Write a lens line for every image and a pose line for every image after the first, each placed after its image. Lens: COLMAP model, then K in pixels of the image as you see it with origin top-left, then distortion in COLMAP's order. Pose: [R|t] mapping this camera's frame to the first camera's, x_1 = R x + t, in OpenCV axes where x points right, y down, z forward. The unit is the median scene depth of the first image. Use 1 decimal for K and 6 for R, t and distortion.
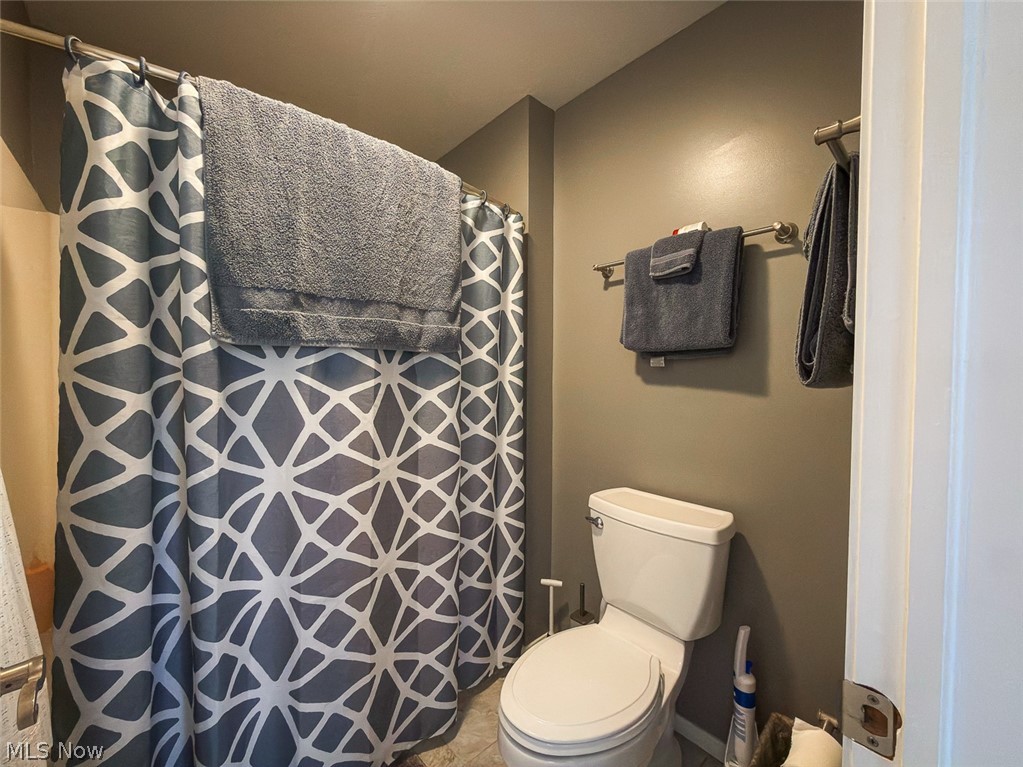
lens RADIAL K [[408.6, 0, 511.2], [0, 408.6, 383.8], [0, 0, 1]] dist [-0.000894, 0.000682]
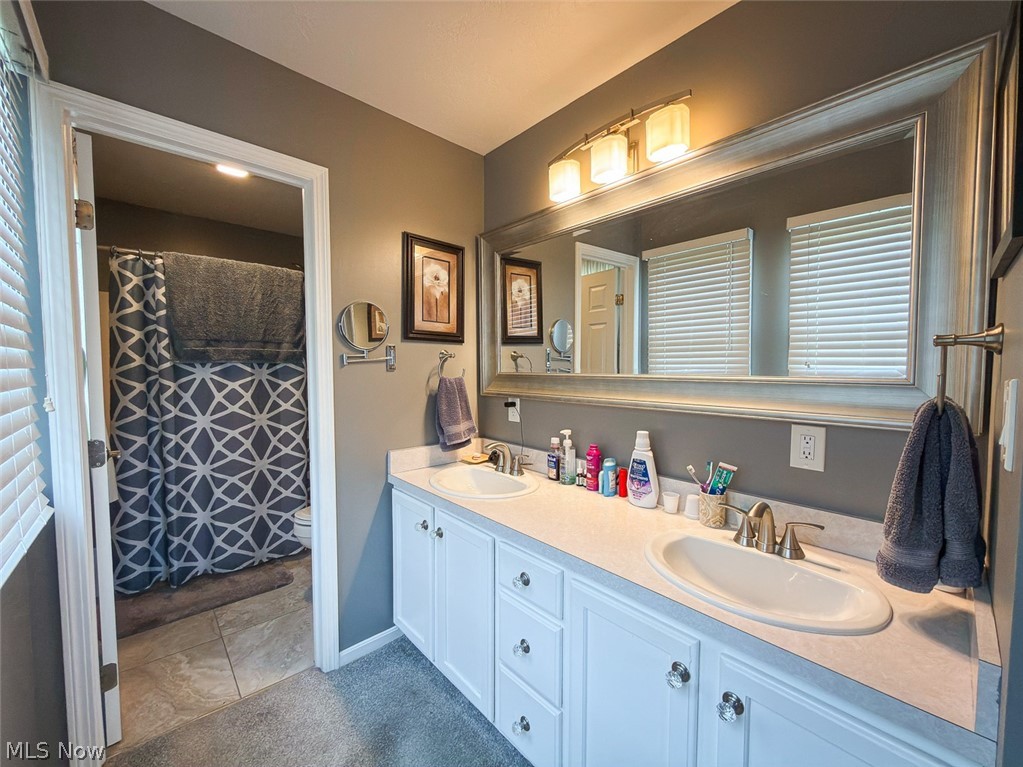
lens RADIAL K [[408.6, 0, 512.4], [0, 408.6, 383.6], [0, 0, 1]] dist [-0.000894, 0.000682]
pose [[0.999966, -0.004730, 0.006749, 1.187078], [0.004607, 0.999825, 0.018142, -0.009558], [-0.006833, -0.018110, 0.999813, -1.336624]]
